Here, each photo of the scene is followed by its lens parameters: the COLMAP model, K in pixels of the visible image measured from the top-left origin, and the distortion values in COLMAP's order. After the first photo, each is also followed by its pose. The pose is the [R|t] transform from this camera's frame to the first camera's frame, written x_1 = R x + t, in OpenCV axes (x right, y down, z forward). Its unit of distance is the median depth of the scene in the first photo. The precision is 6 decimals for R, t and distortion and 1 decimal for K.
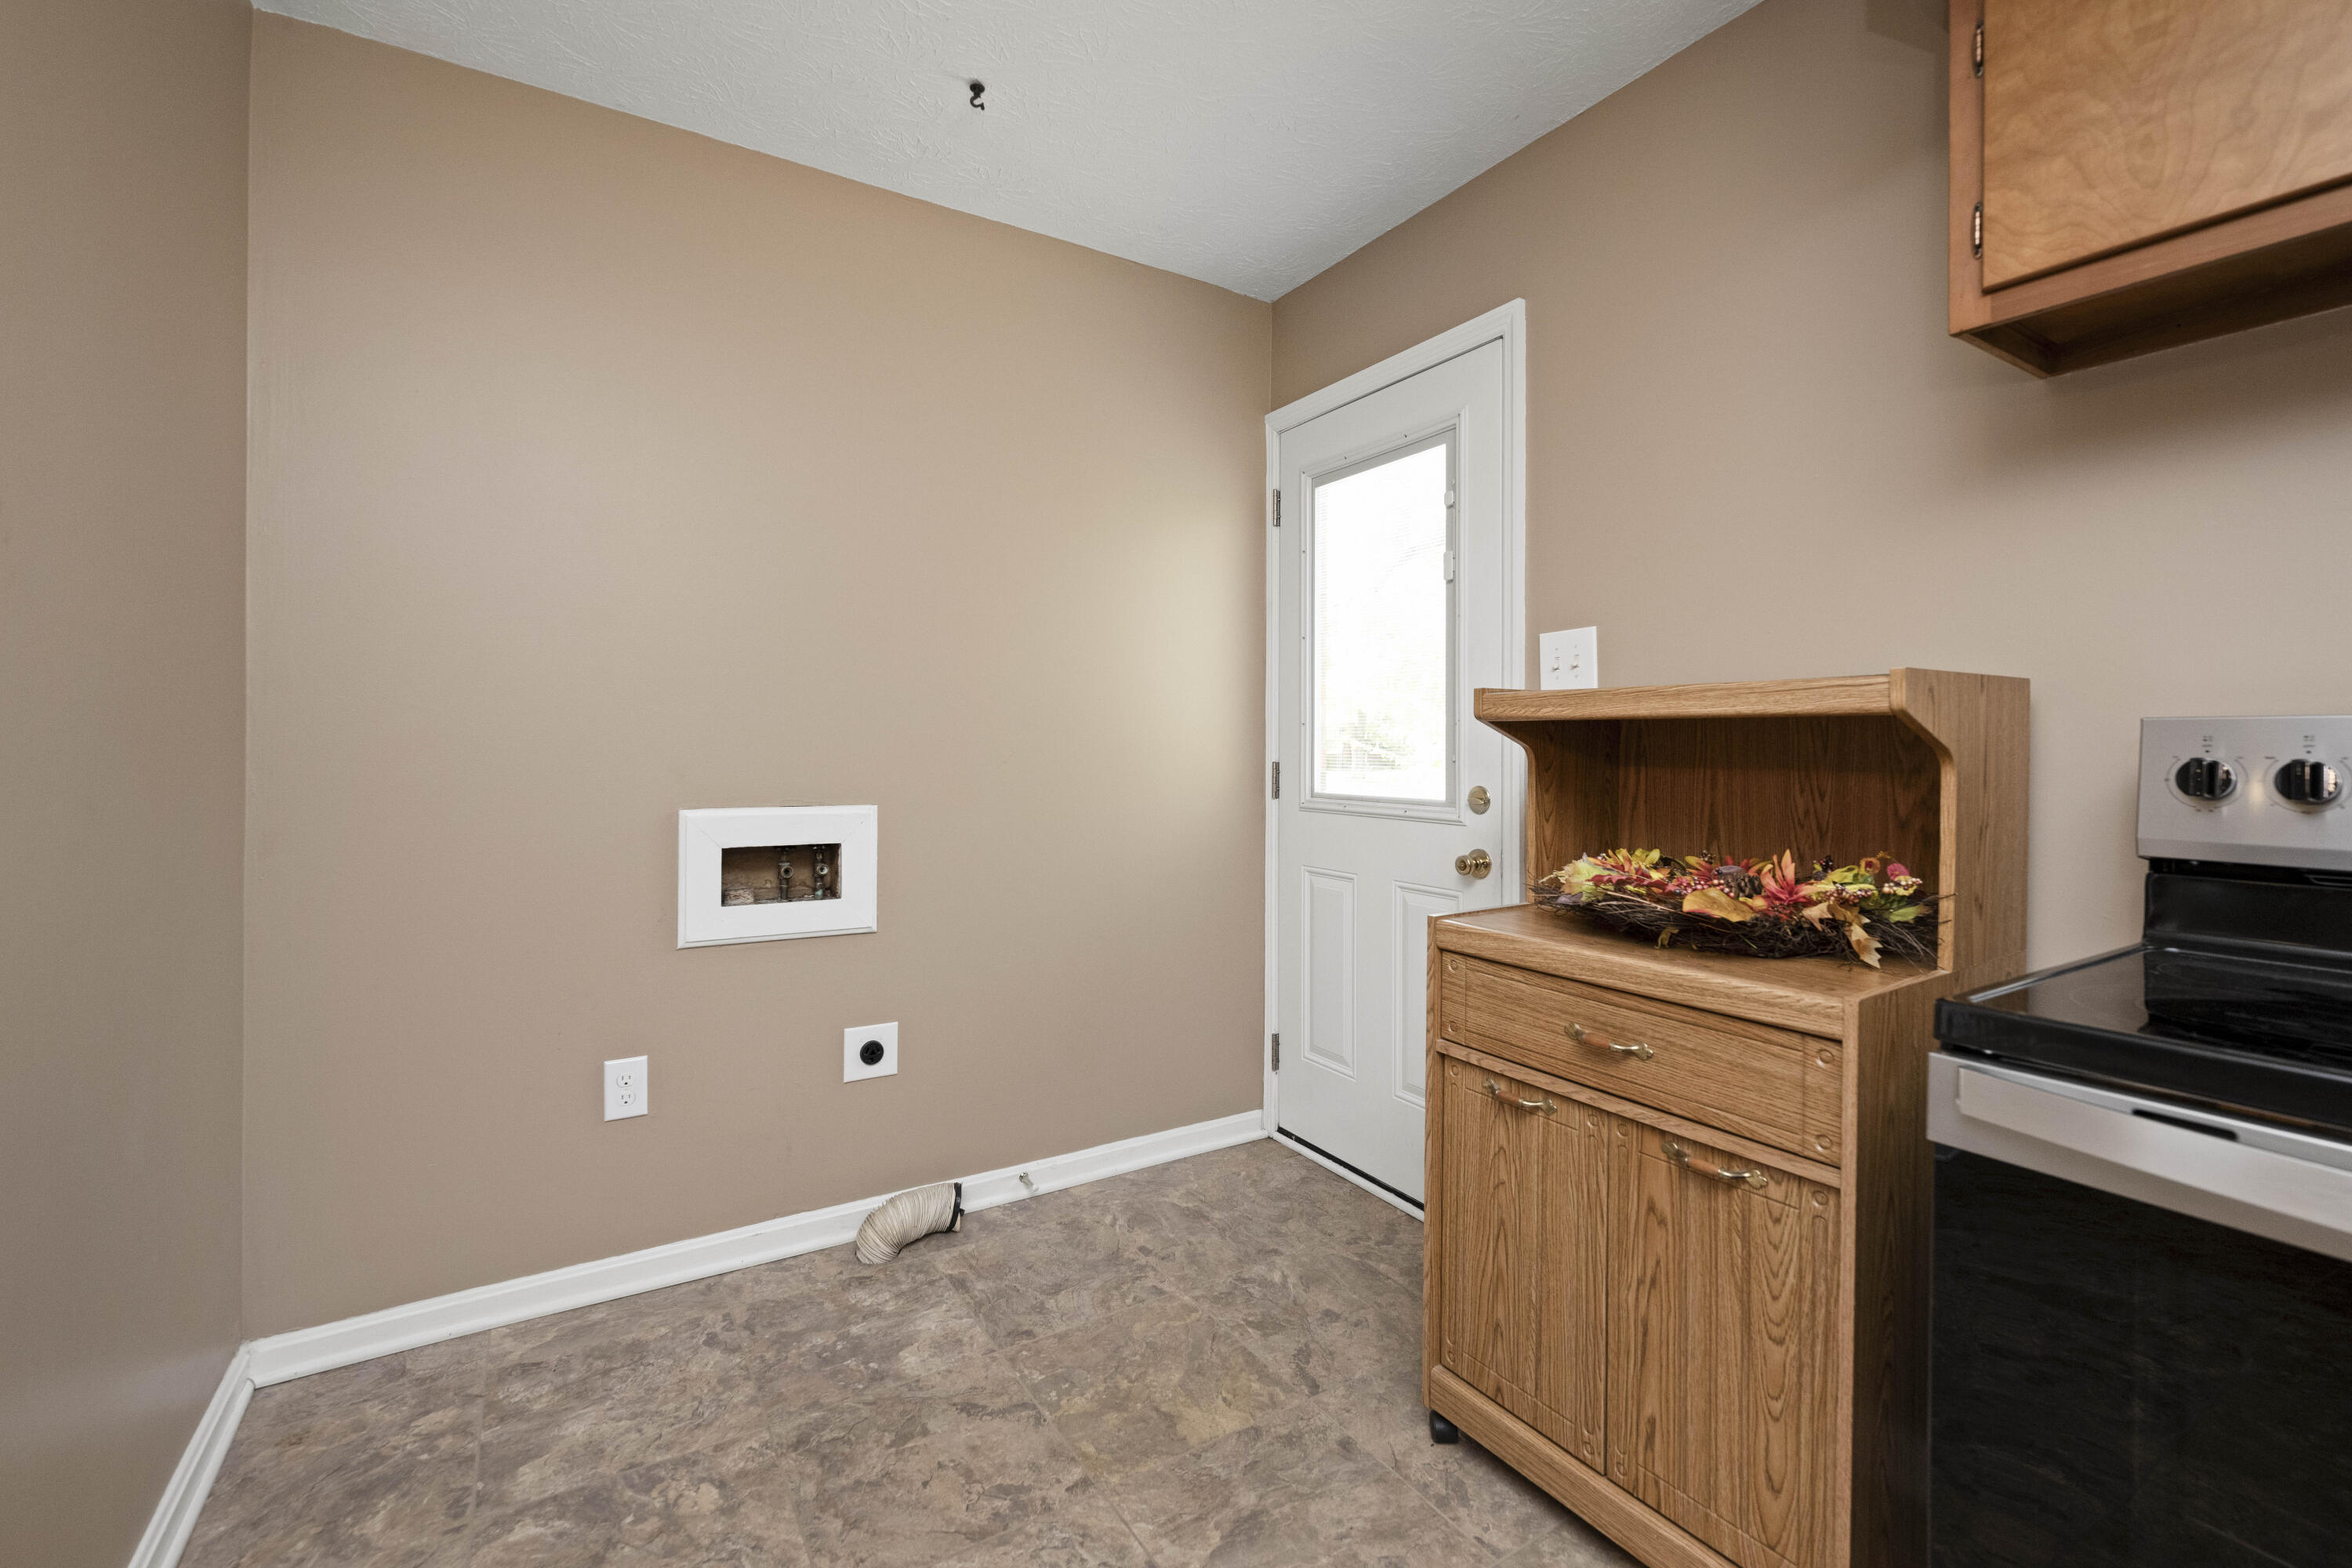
lens RADIAL K [[1006.4, 0, 1164.2], [0, 1006.4, 752.6], [0, 0, 1]] dist [0.000483, 0.000127]
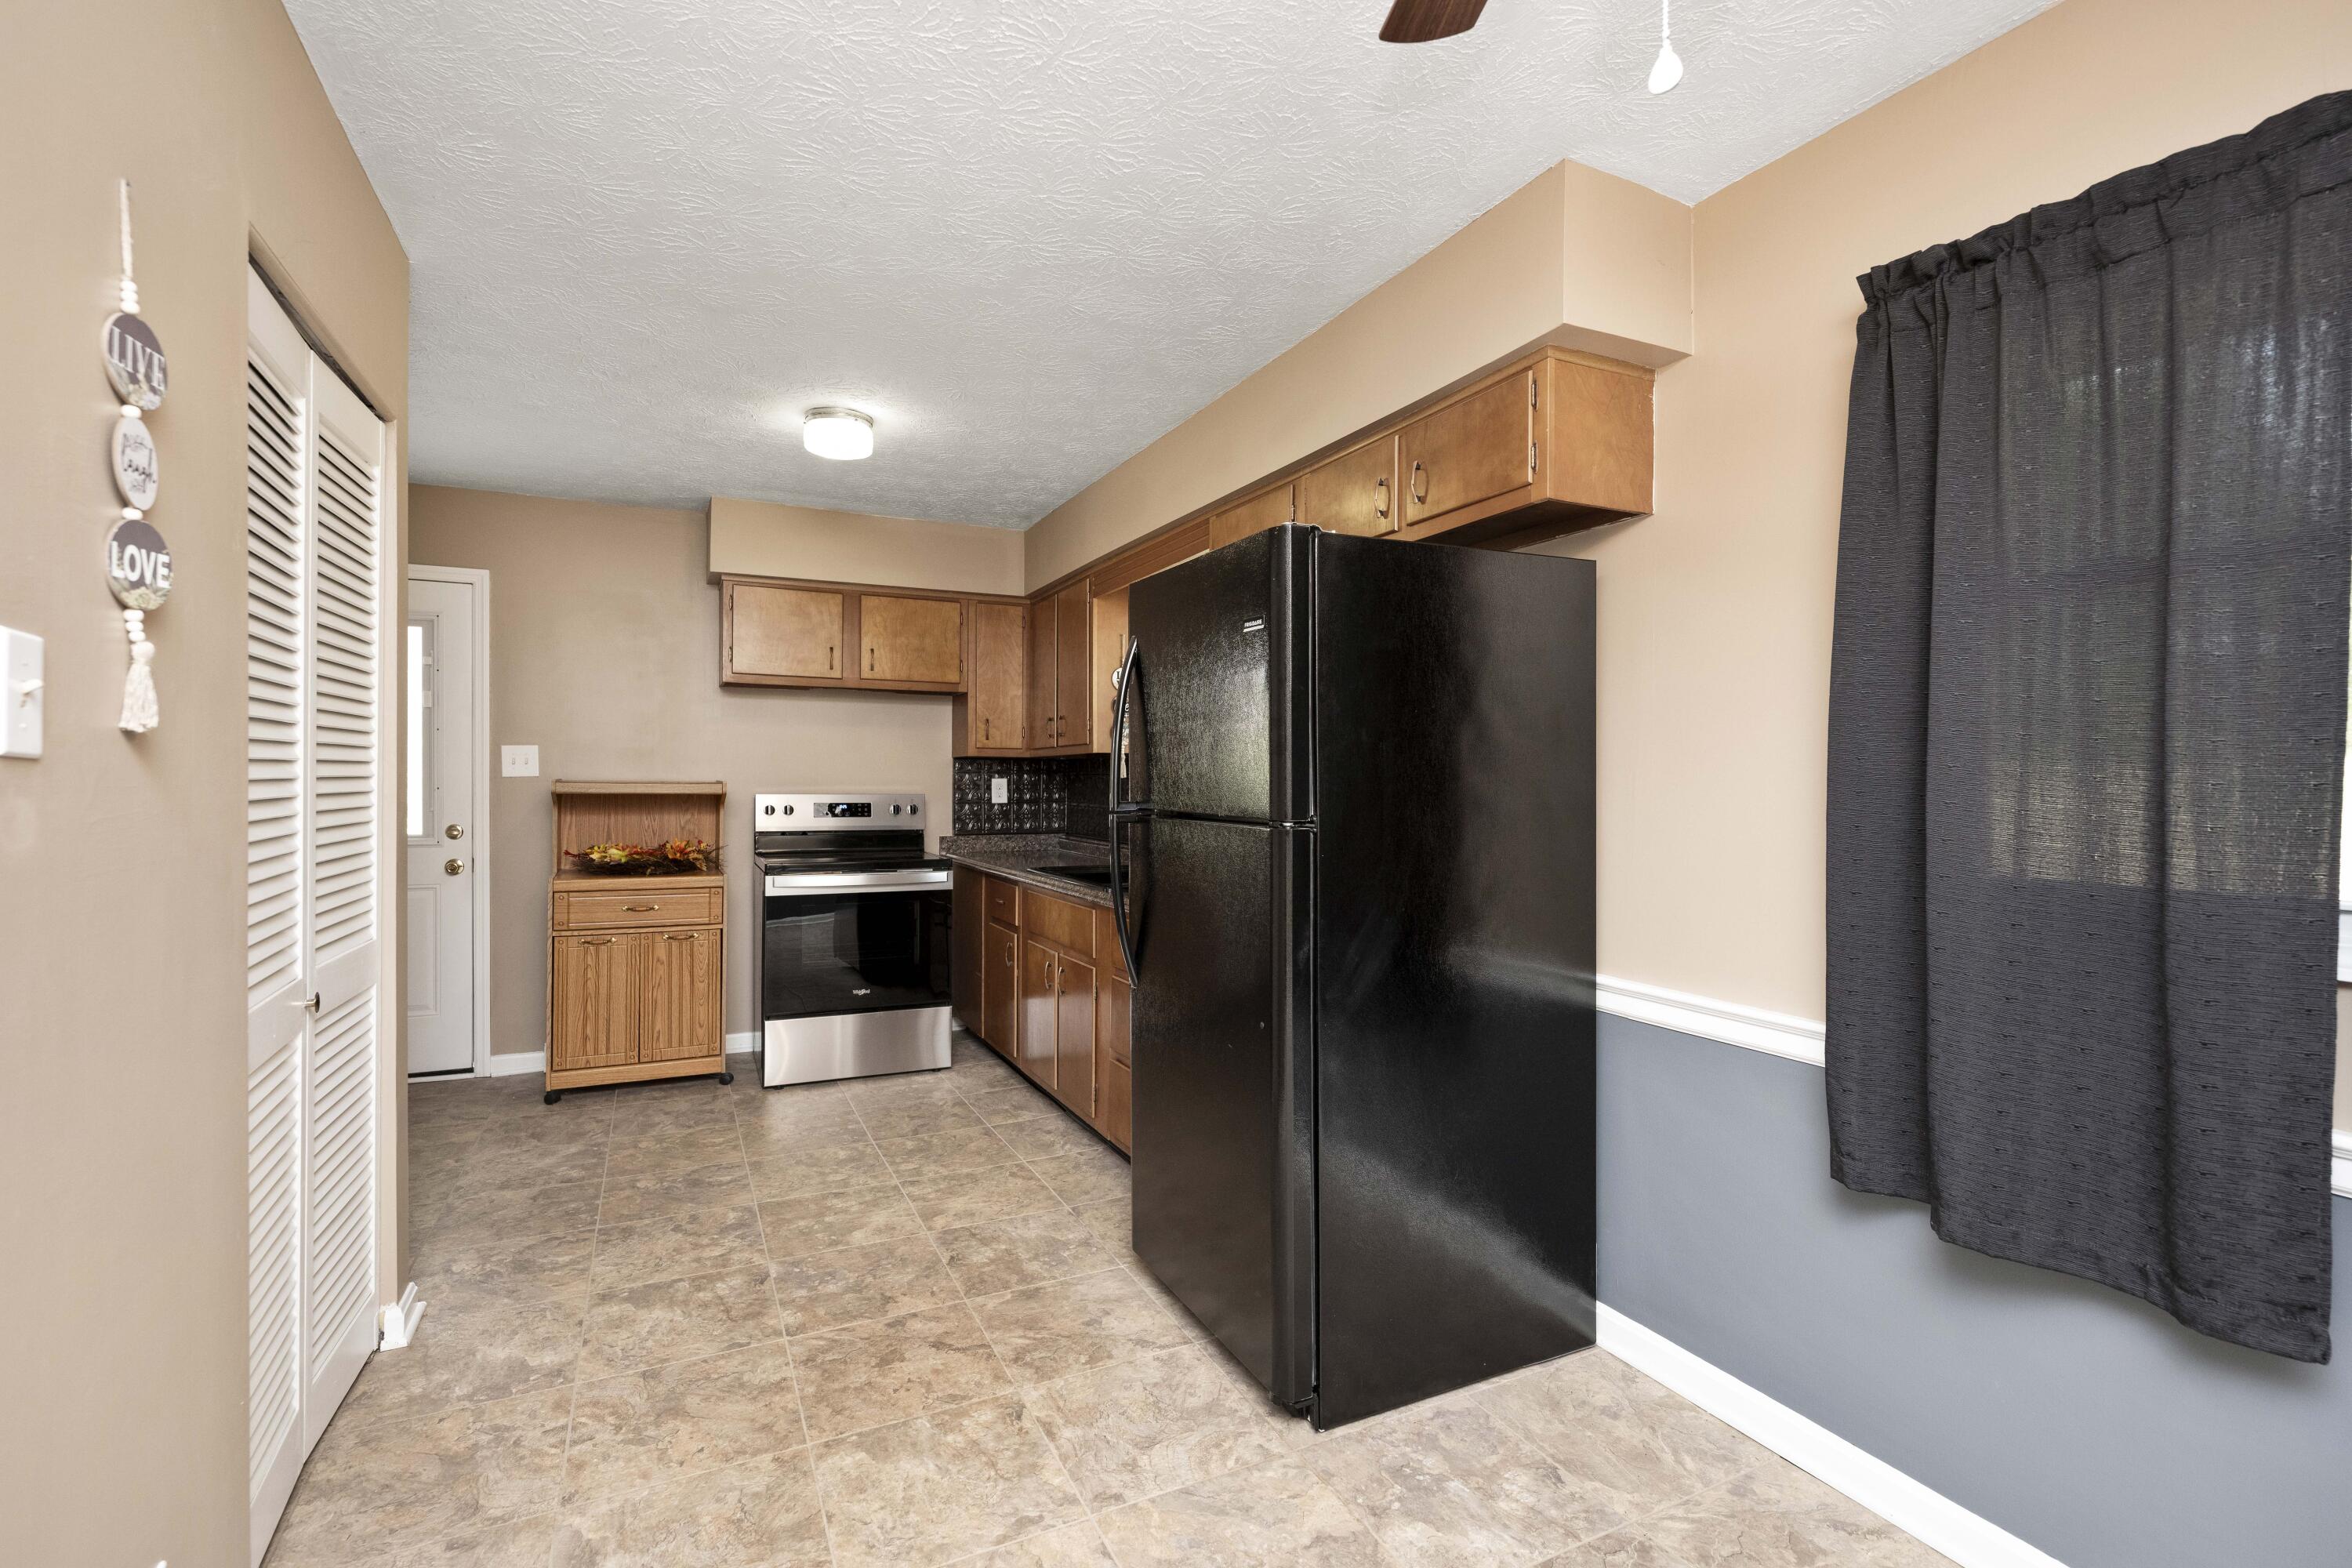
lens RADIAL K [[1057.4, 0, 1172.5], [0, 1057.4, 791.9], [0, 0, 1]] dist [-0.001223, 0.000101]
pose [[0.098269, -0.012680, 0.995079, -2.100799], [-0.000815, 0.999917, 0.012822, -0.072521], [-0.995160, -0.002071, 0.098250, -0.695950]]
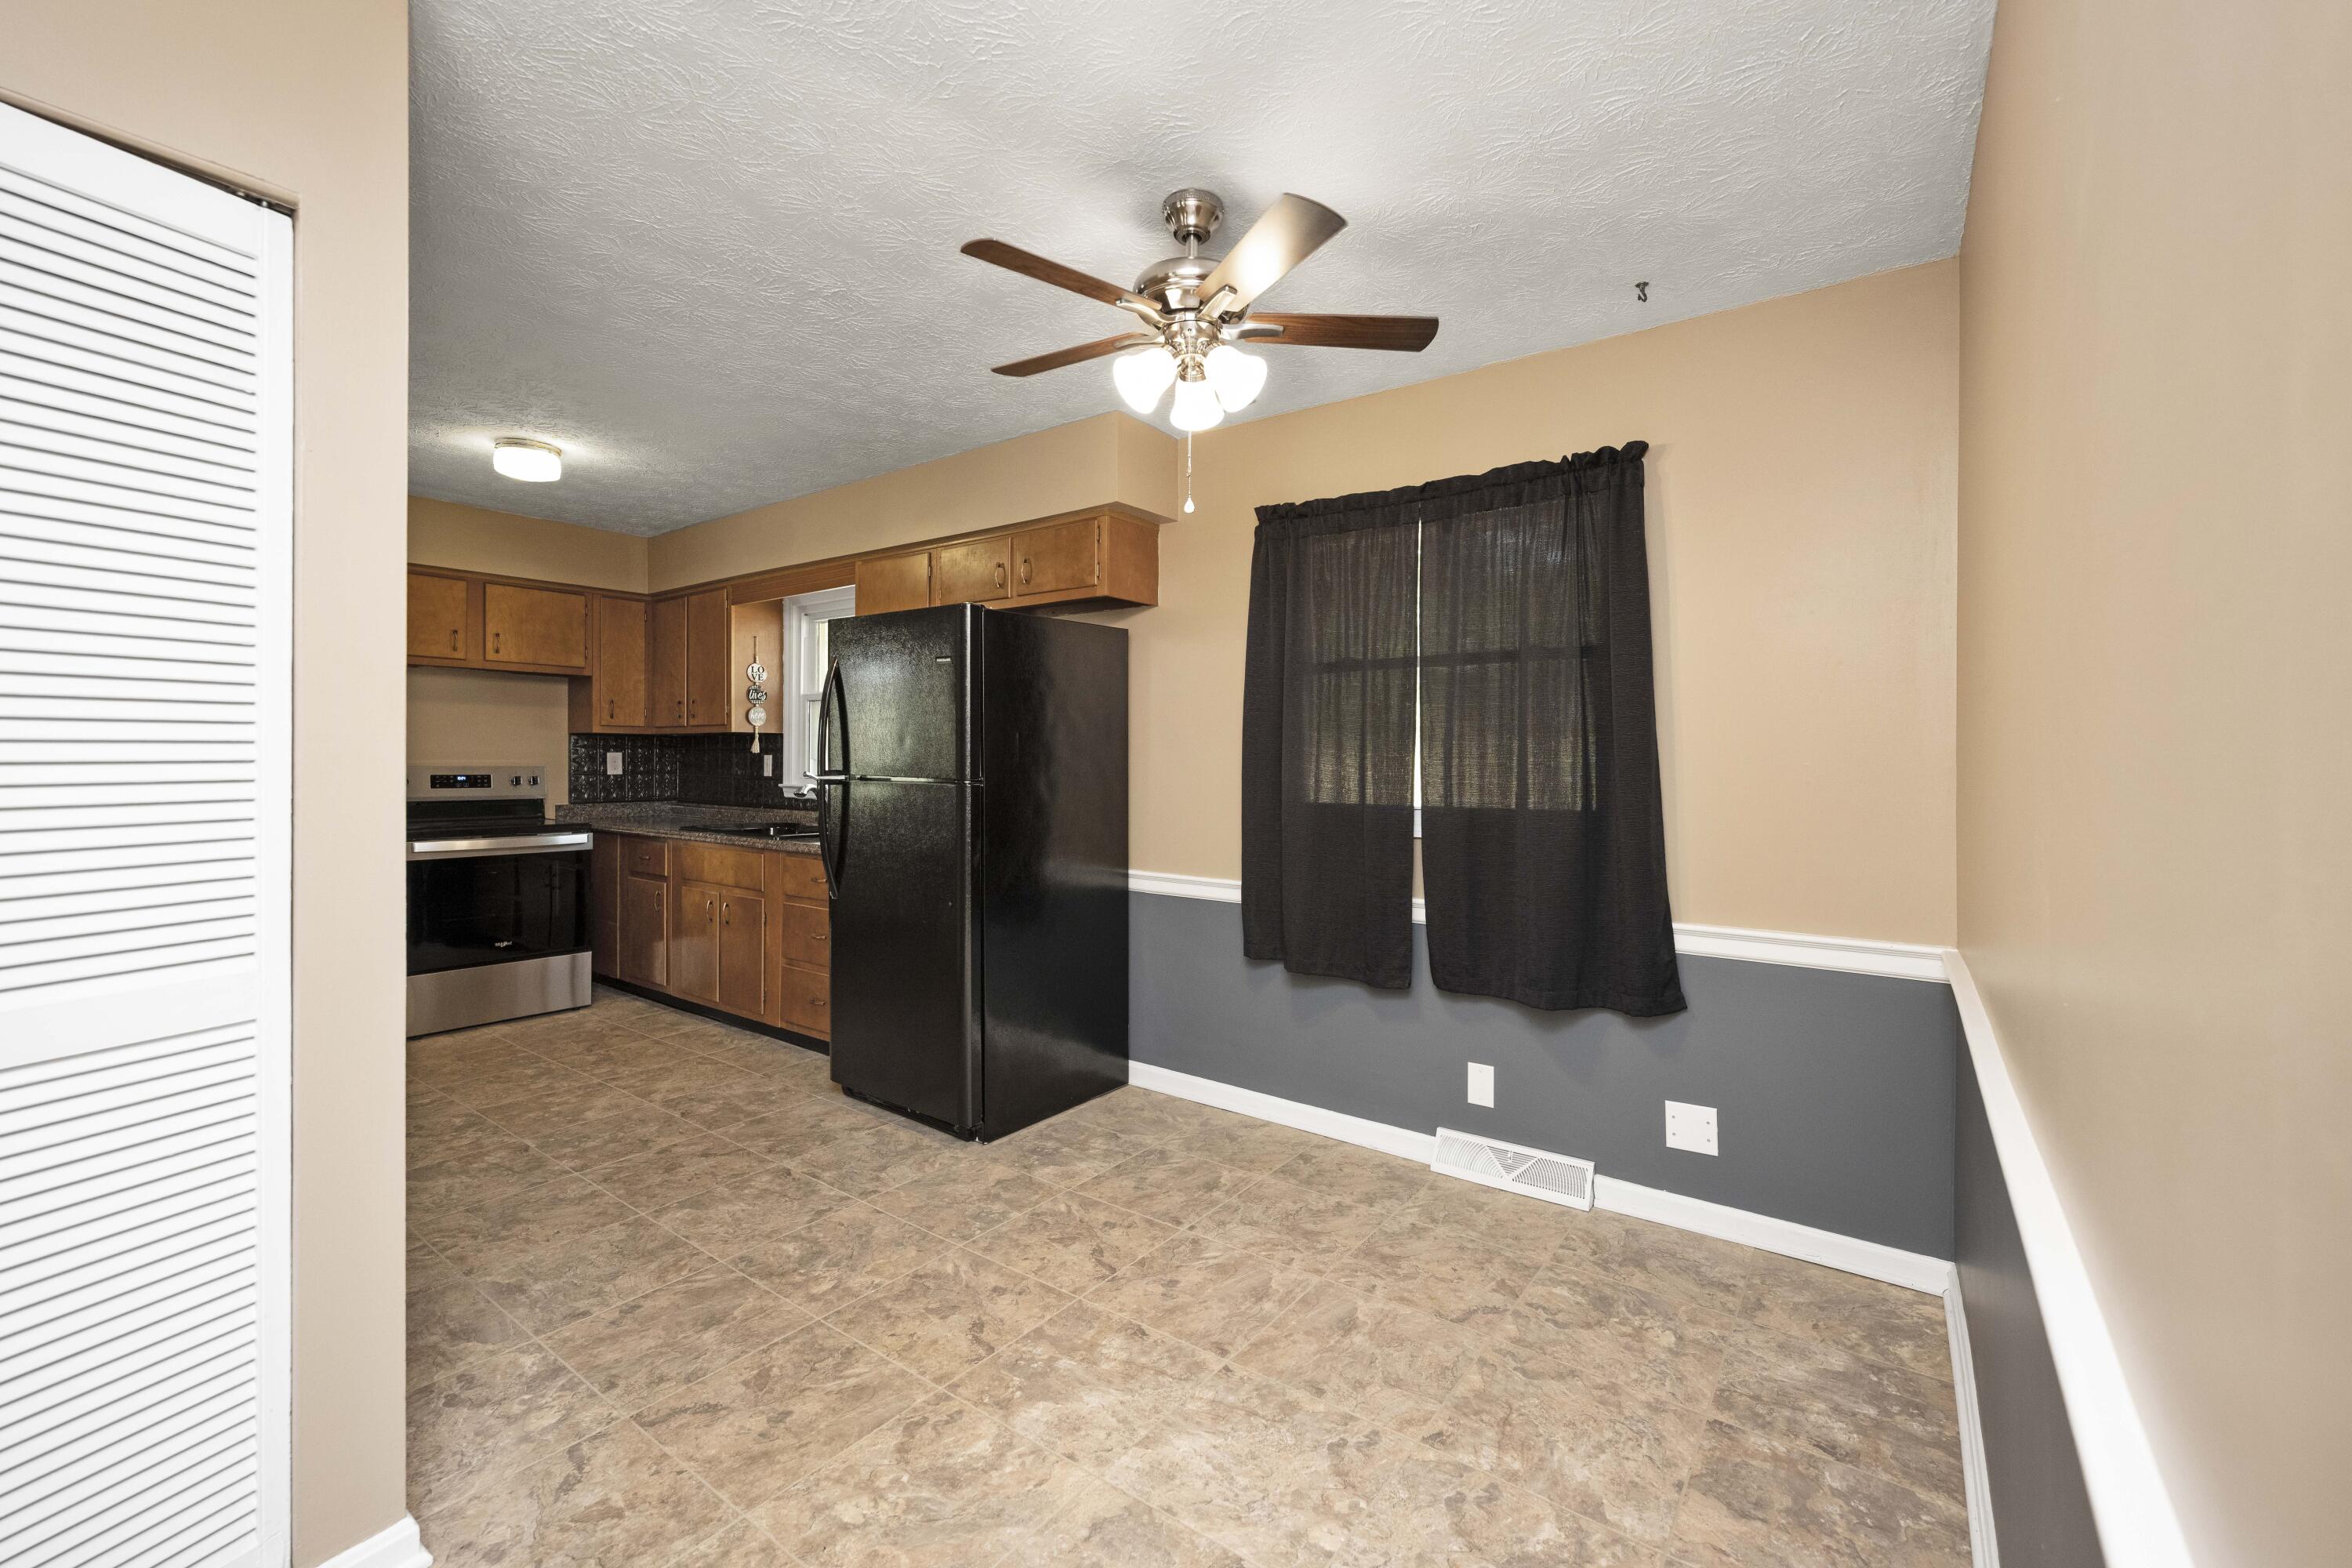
lens RADIAL K [[977.9, 0, 1174.5], [0, 977.9, 773.5], [0, 0, 1]] dist [0.000641, 0.000291]
pose [[-0.372991, -0.020391, 0.927611, -2.794174], [-0.005511, 0.999790, 0.019762, -0.076805], [-0.927819, 0.002259, -0.373025, -0.366481]]
